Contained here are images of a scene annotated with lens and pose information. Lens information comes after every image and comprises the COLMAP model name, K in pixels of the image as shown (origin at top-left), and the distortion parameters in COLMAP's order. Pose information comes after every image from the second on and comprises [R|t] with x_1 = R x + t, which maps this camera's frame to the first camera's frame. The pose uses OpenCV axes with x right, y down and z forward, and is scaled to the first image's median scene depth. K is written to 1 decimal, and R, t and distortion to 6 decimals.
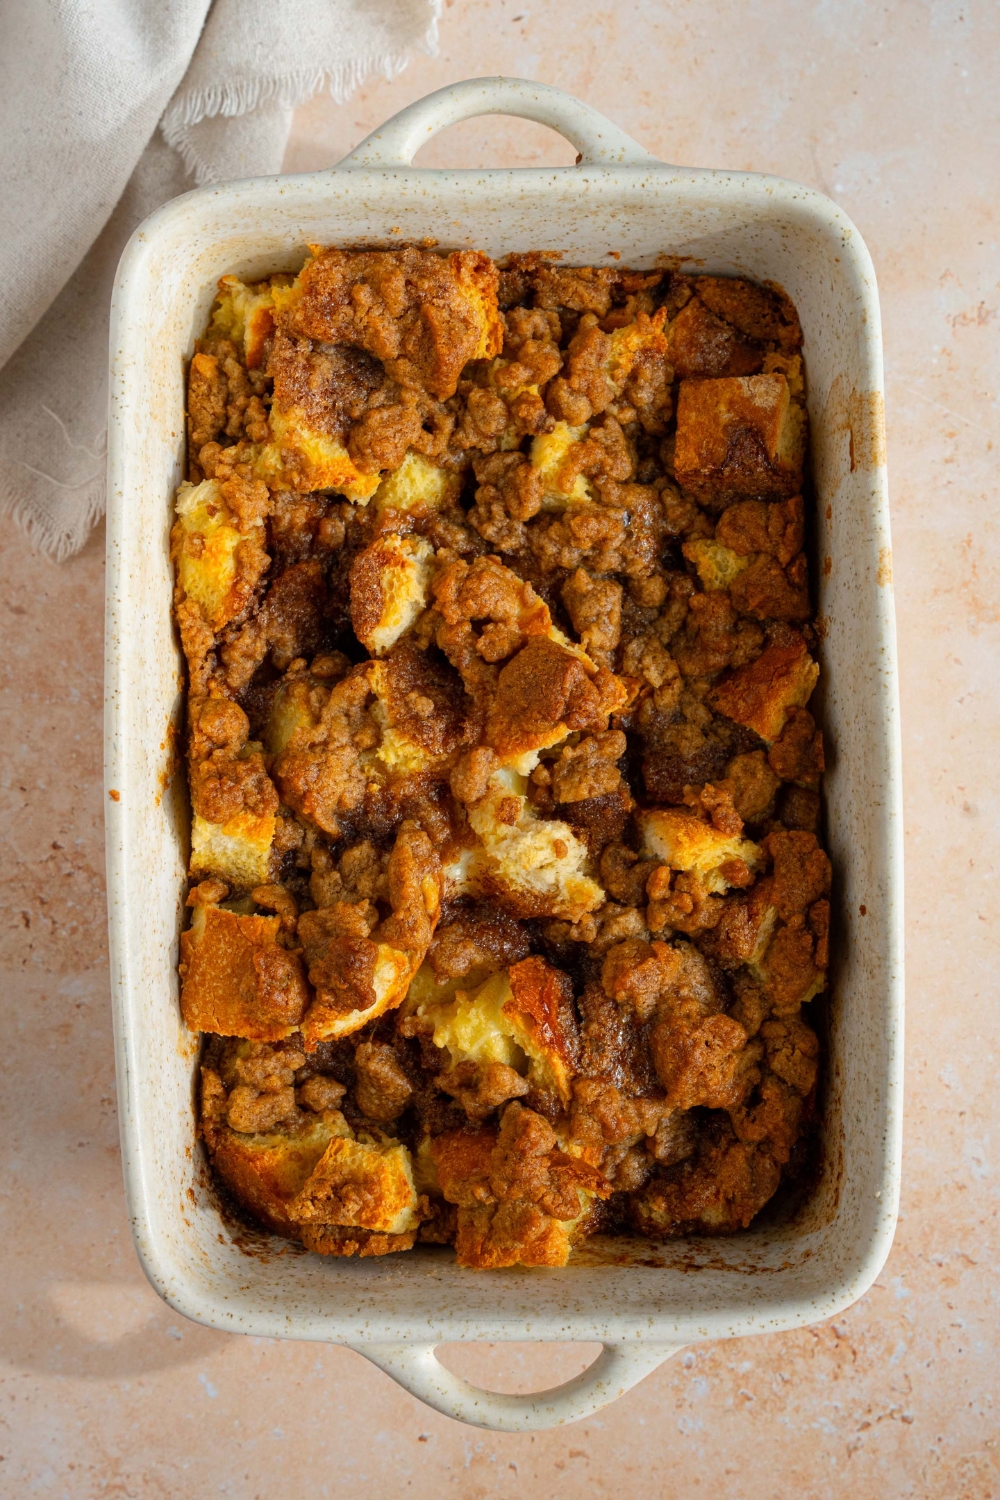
lens RADIAL K [[2718.6, 0, 502.7], [0, 2718.6, 740.5], [0, 0, 1]] dist [-0.020464, 0.000000]
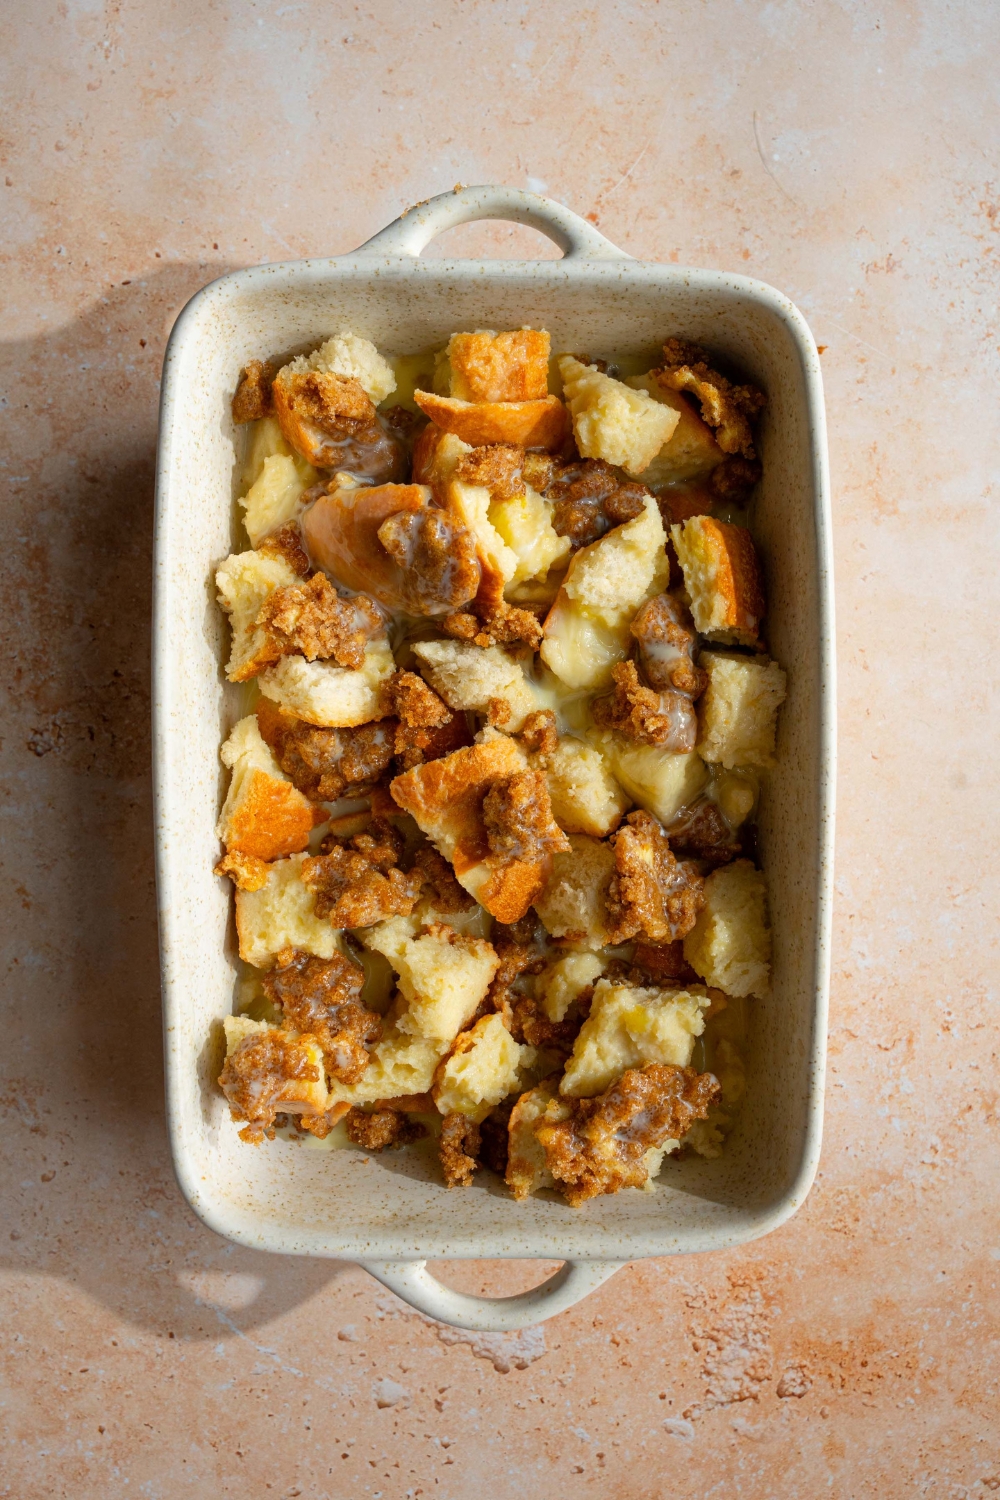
lens RADIAL K [[2718.6, 0, 501.3], [0, 2718.6, 789.7], [0, 0, 1]] dist [-0.020464, 0.000000]
pose [[0.999441, 0.031670, 0.010710, -0.003603], [-0.032406, 0.996470, 0.077446, -0.009317], [-0.008220, -0.077750, 0.996939, -0.218989]]
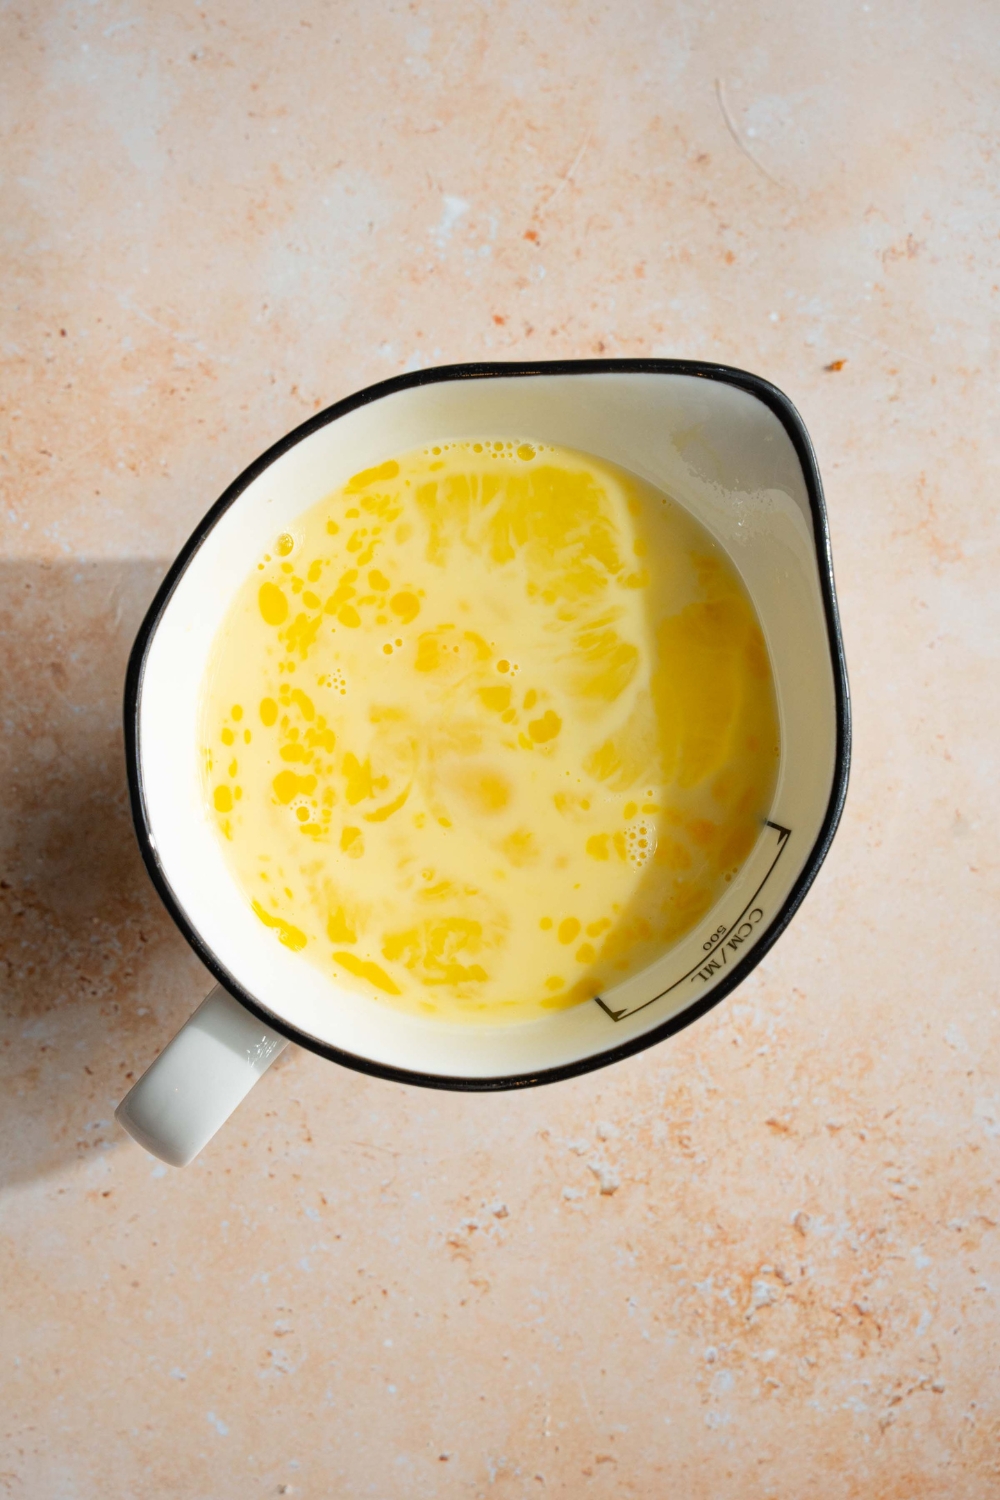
lens RADIAL K [[2718.6, 0, 514.0], [0, 2718.6, 716.2], [0, 0, 1]] dist [-0.020464, 0.000000]
pose [[0.995449, -0.093056, 0.020554, 0.000318], [0.093165, 0.995641, -0.004412, 0.000479], [-0.020054, 0.006307, 0.999779, 0.035151]]
